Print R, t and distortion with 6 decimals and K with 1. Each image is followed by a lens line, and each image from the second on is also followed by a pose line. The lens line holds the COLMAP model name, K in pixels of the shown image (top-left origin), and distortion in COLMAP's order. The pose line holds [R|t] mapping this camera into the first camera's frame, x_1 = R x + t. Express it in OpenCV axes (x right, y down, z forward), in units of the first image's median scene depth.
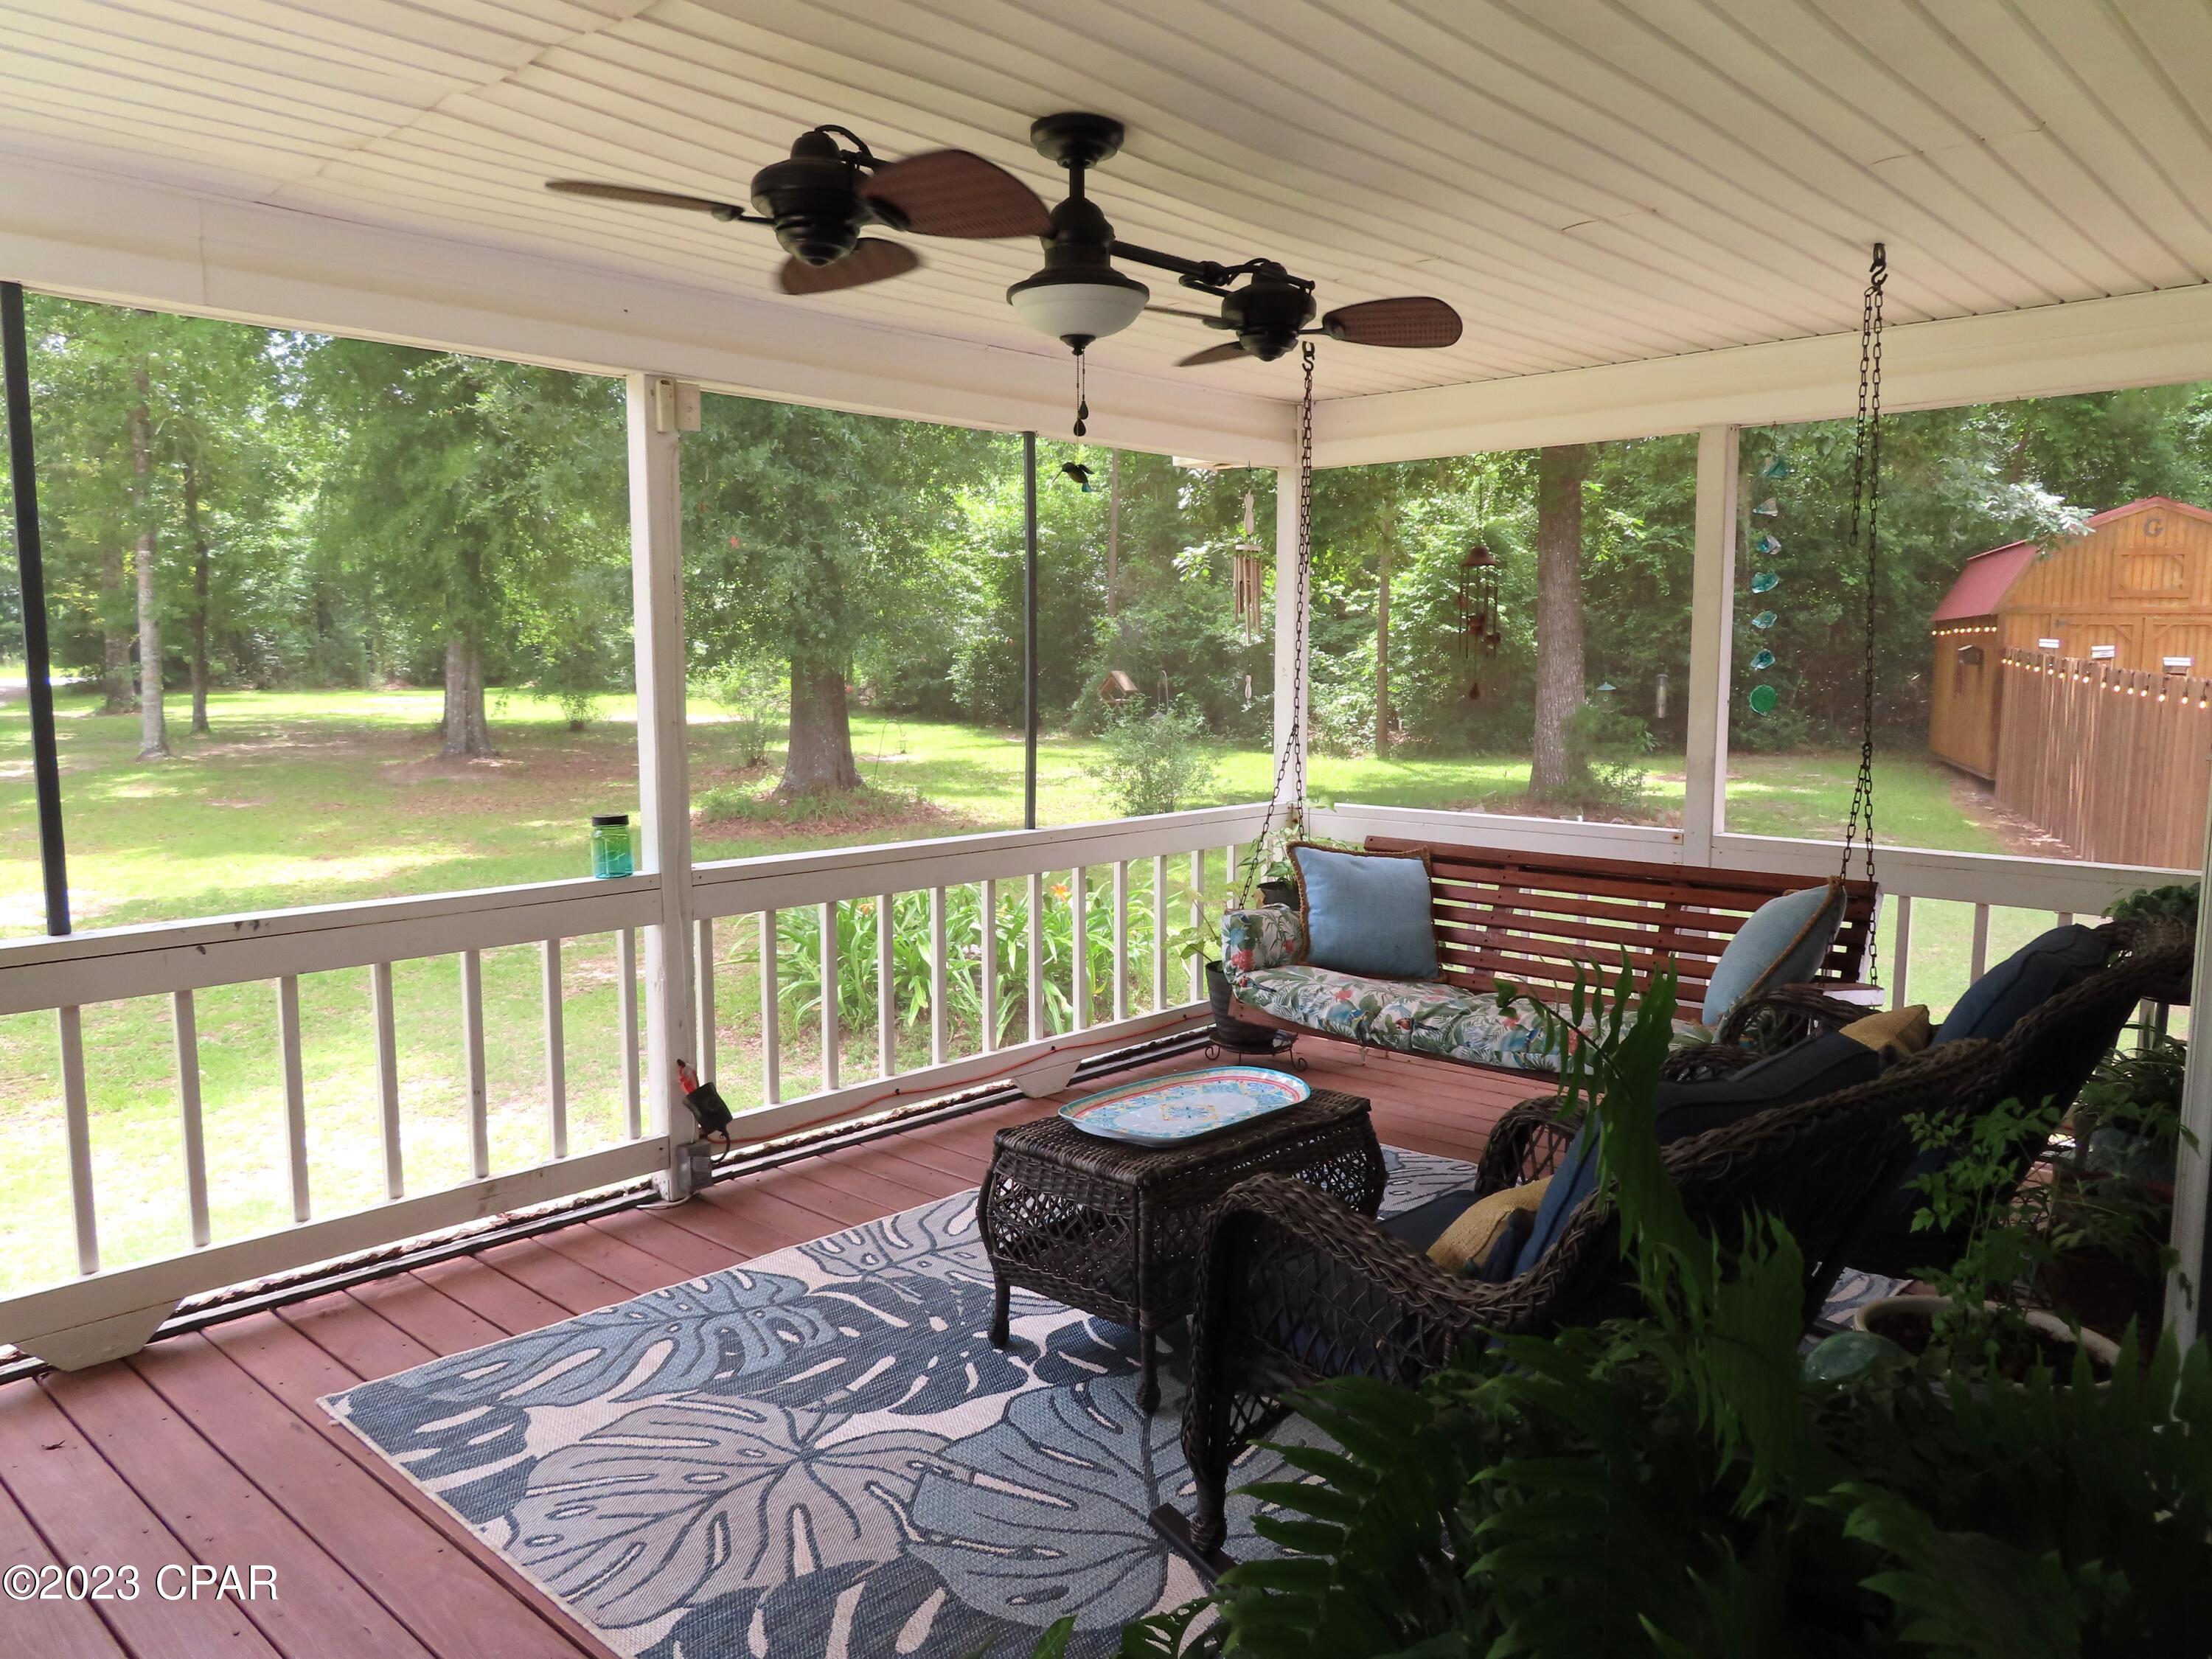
lens RADIAL K [[1586.9, 0, 1107.5], [0, 1586.9, 833.9], [0, 0, 1]] dist [-0.015955, 0.005737]
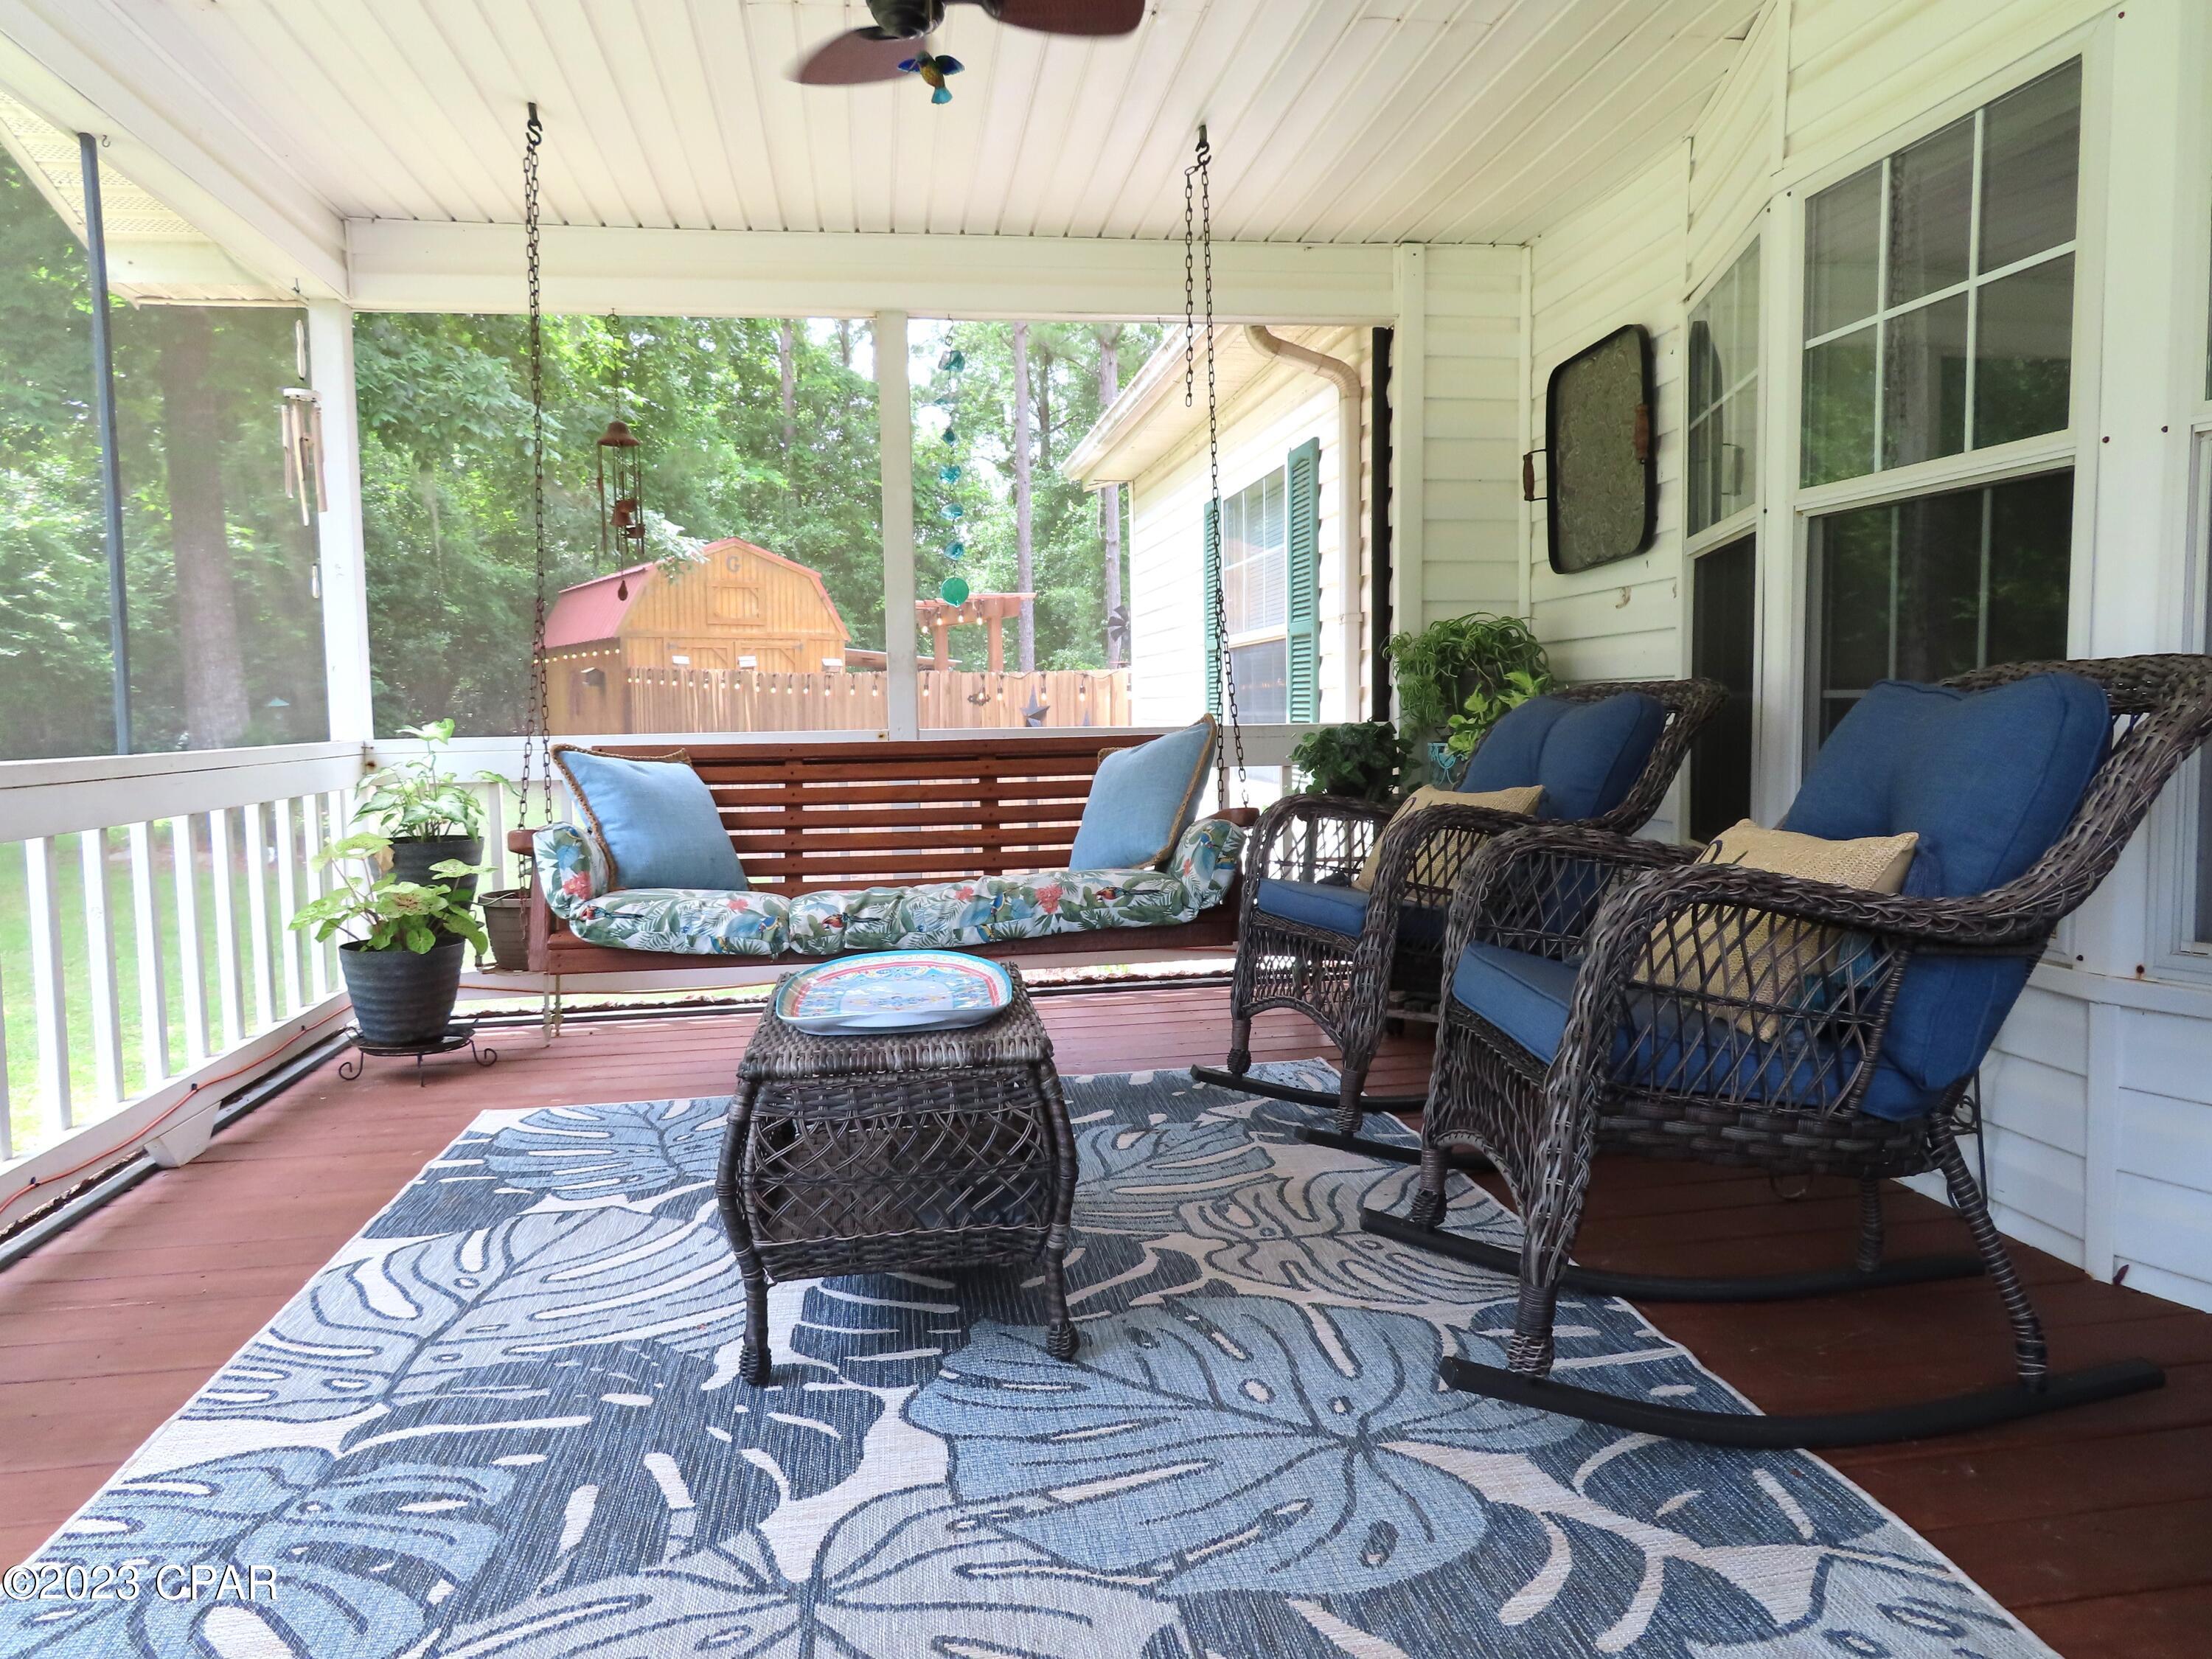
lens RADIAL K [[1586.9, 0, 1111.9], [0, 1586.9, 829.2], [0, 0, 1]] dist [-0.015955, 0.005737]
pose [[0.616118, -0.072242, 0.784334, -0.429068], [0.106188, 0.994312, 0.008168, 0.089690], [-0.780463, 0.078255, 0.620285, 0.402357]]
